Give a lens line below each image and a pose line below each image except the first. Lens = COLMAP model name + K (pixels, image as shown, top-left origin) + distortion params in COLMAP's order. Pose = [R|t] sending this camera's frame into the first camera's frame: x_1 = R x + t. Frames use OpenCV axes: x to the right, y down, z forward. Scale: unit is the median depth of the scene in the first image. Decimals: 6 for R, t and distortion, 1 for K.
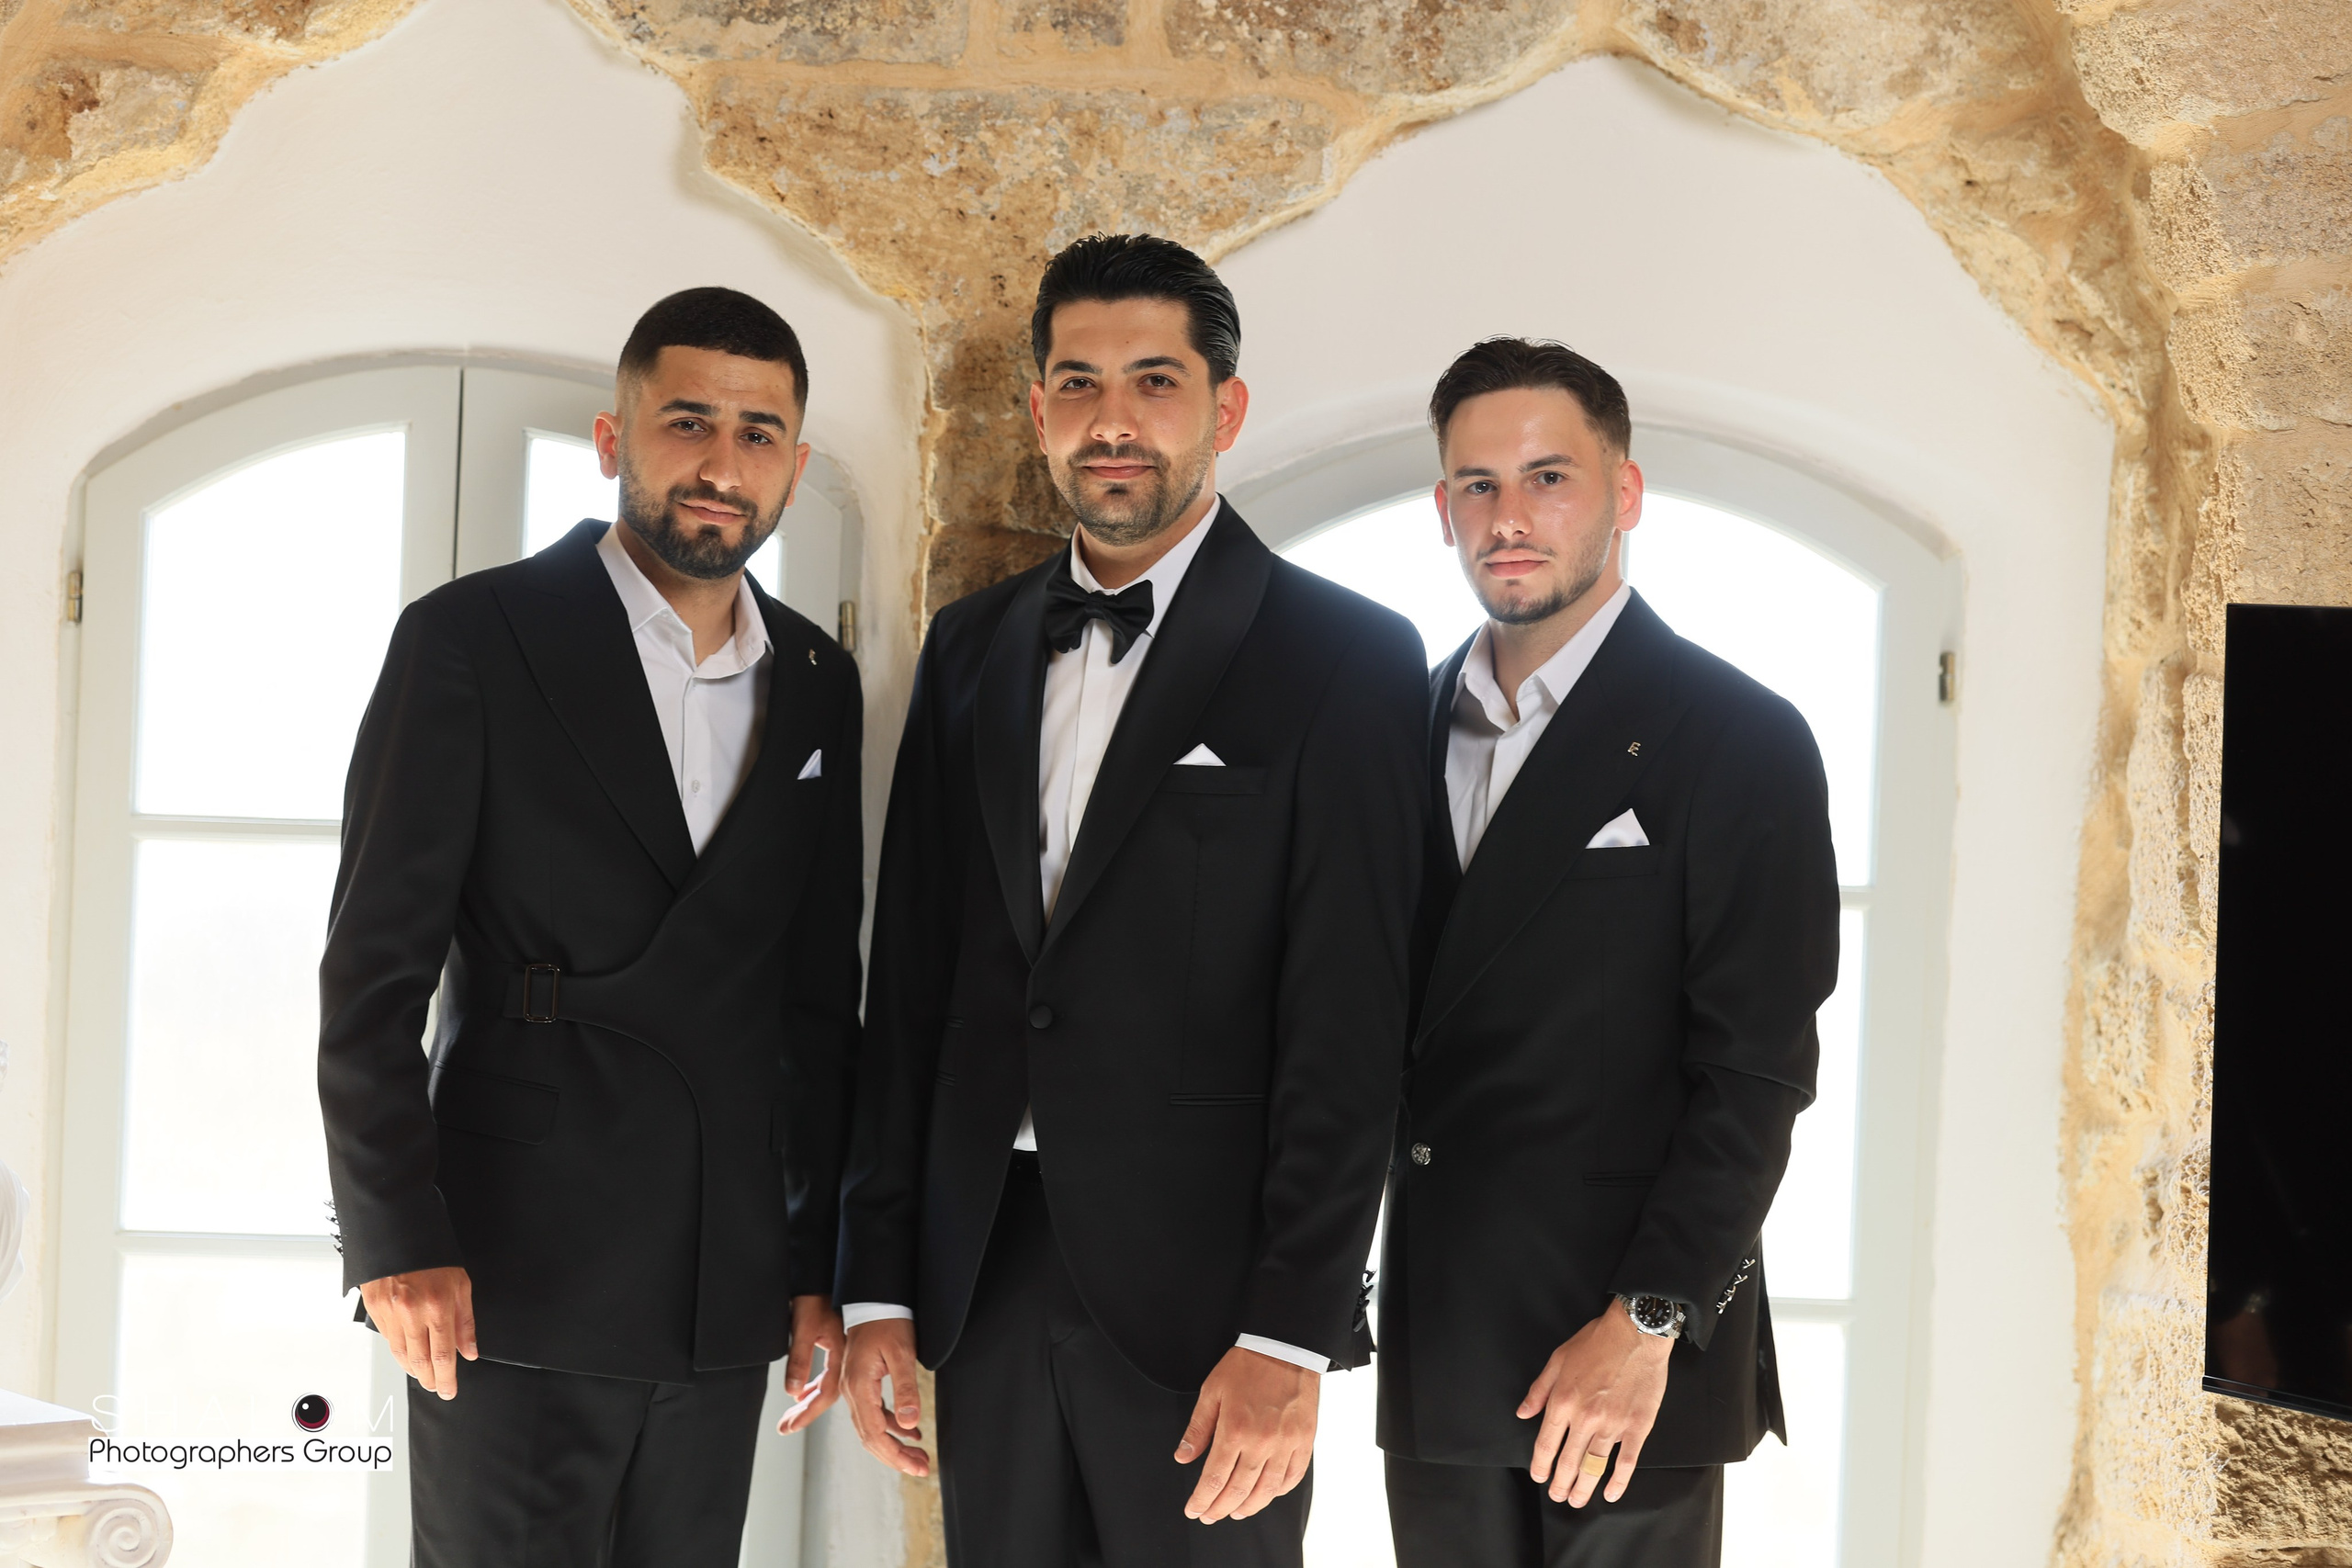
lens RADIAL K [[5706.0, 0, 1165.7], [0, 5706.0, 740.5], [0, 0, 1]] dist [0.114738, -0.829964]
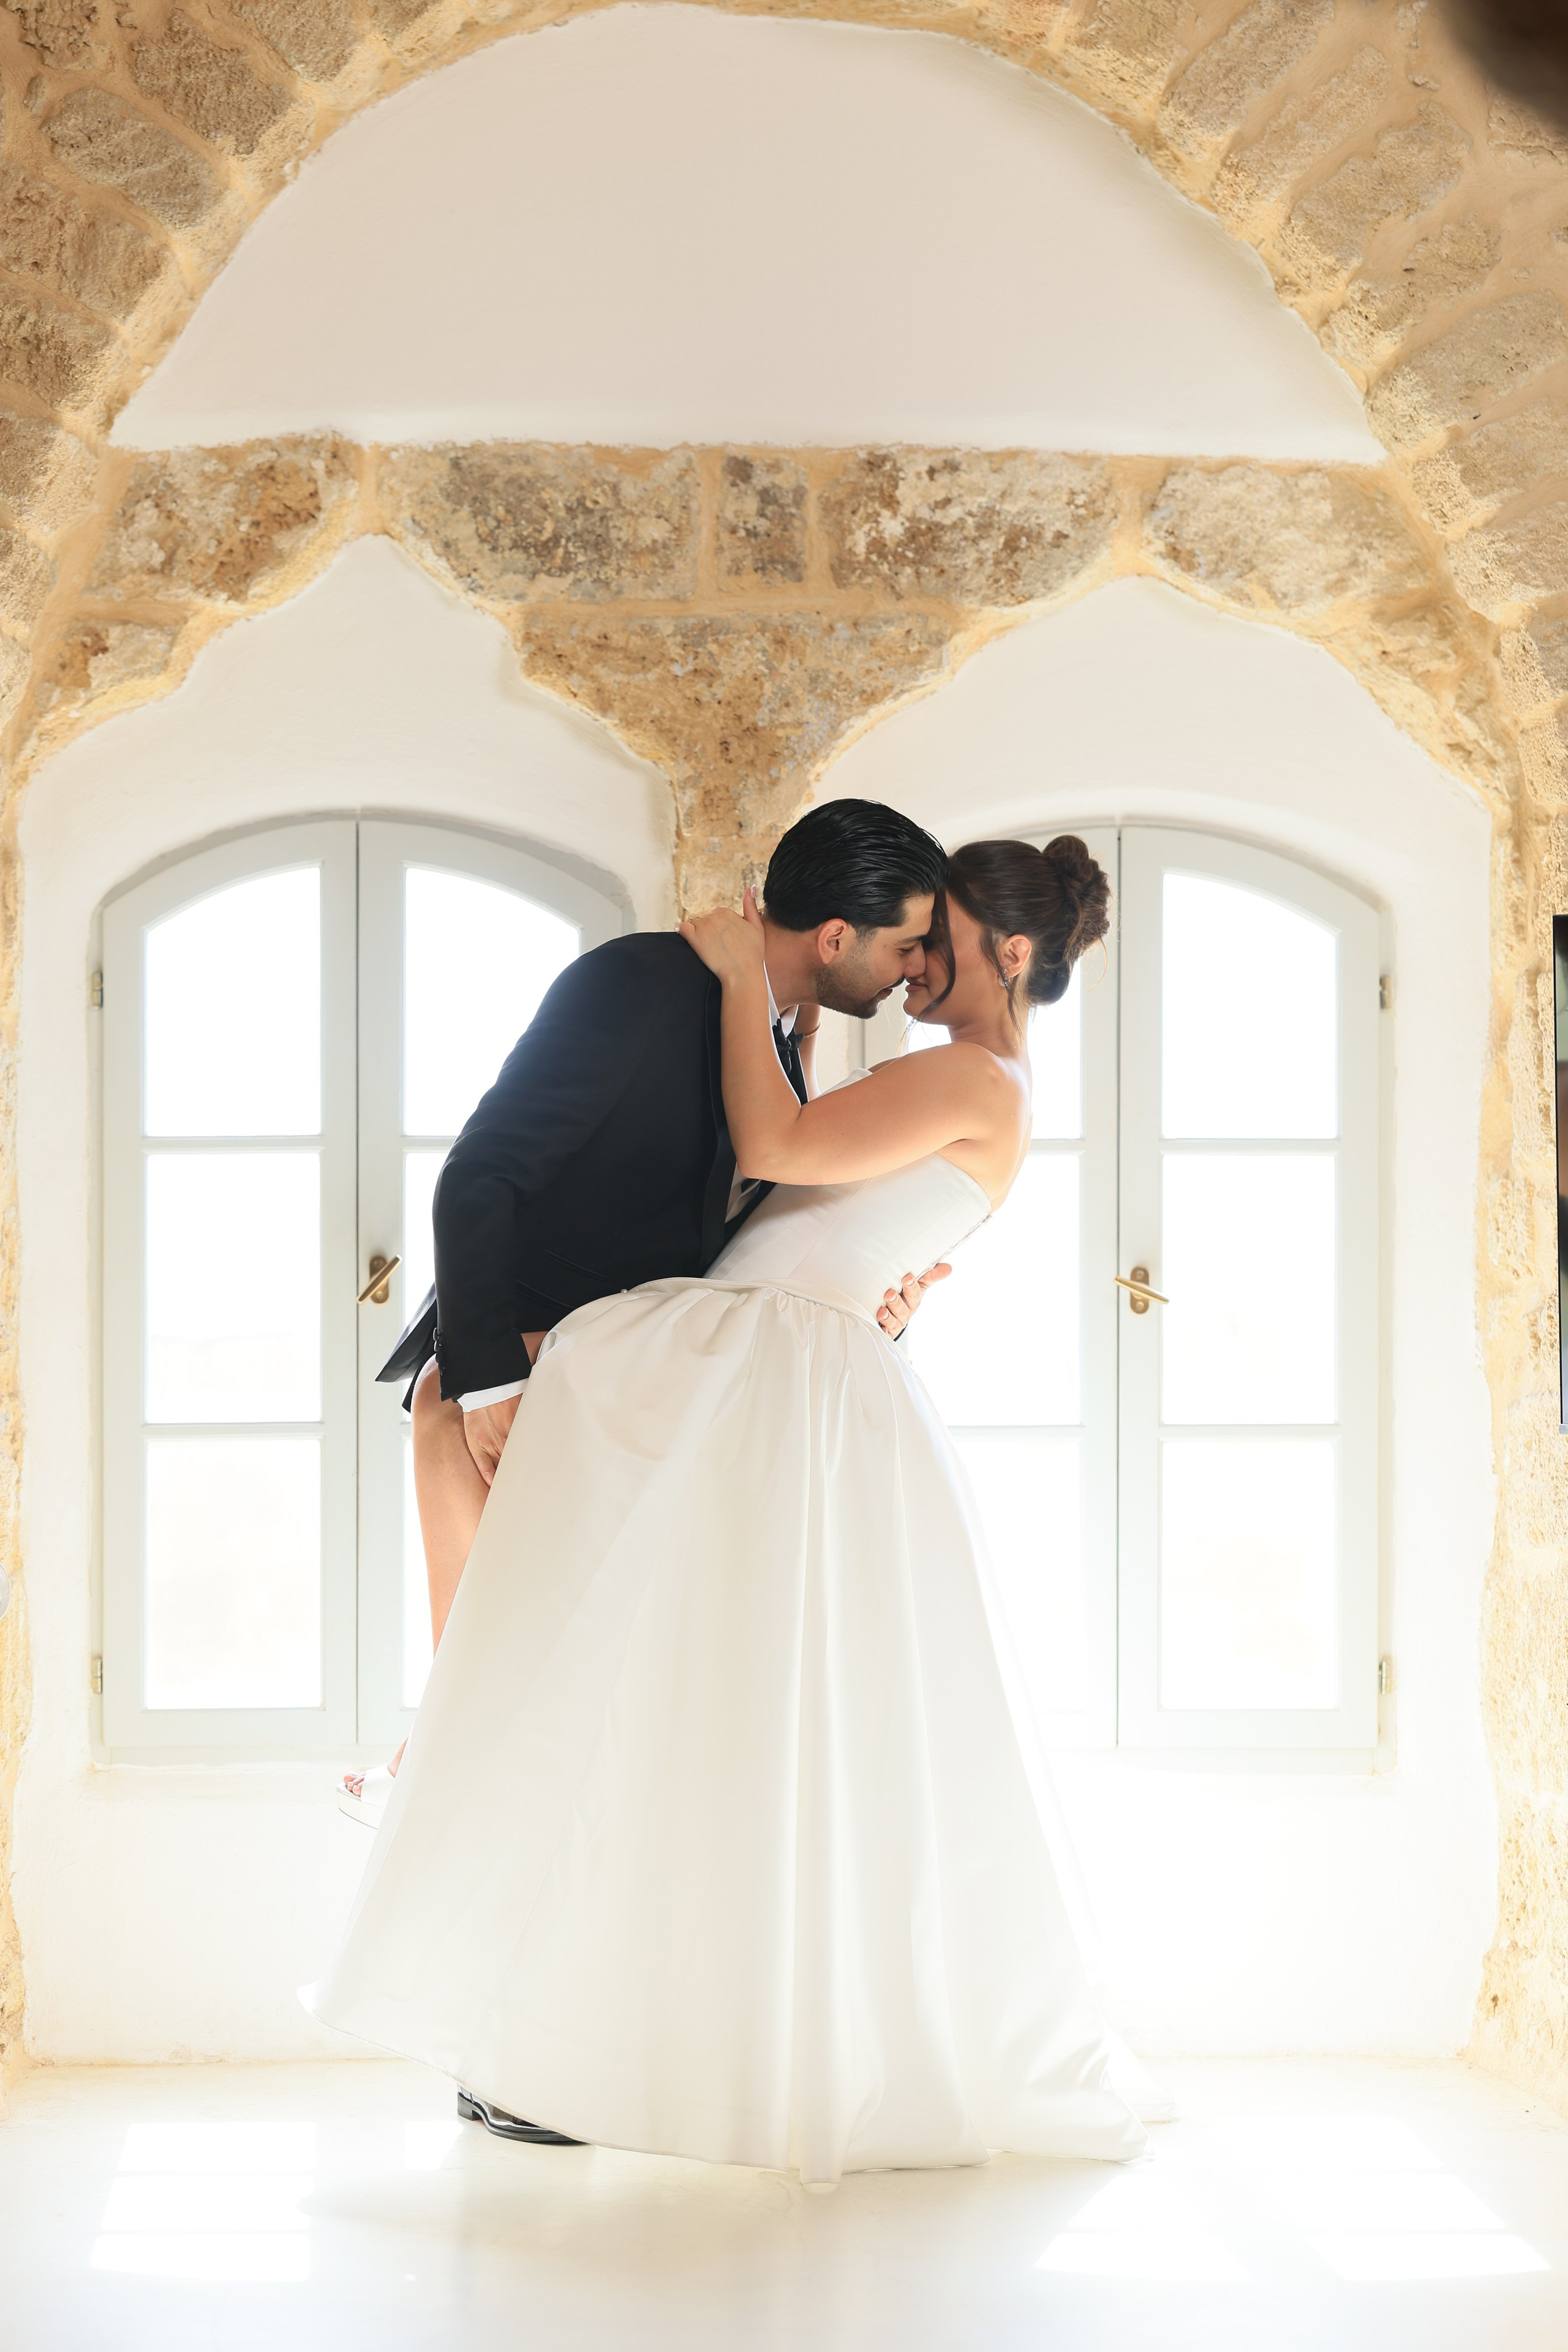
lens RADIAL K [[5706.5, 0, 784.0], [0, 5706.5, 1176.0], [0, 0, 1]] dist [0.114738, -0.829964]
pose [[0.999181, -0.040394, 0.002482, -0.022176], [0.040443, 0.998878, -0.024650, 0.066647], [-0.001483, 0.024731, 0.999693, -0.462377]]
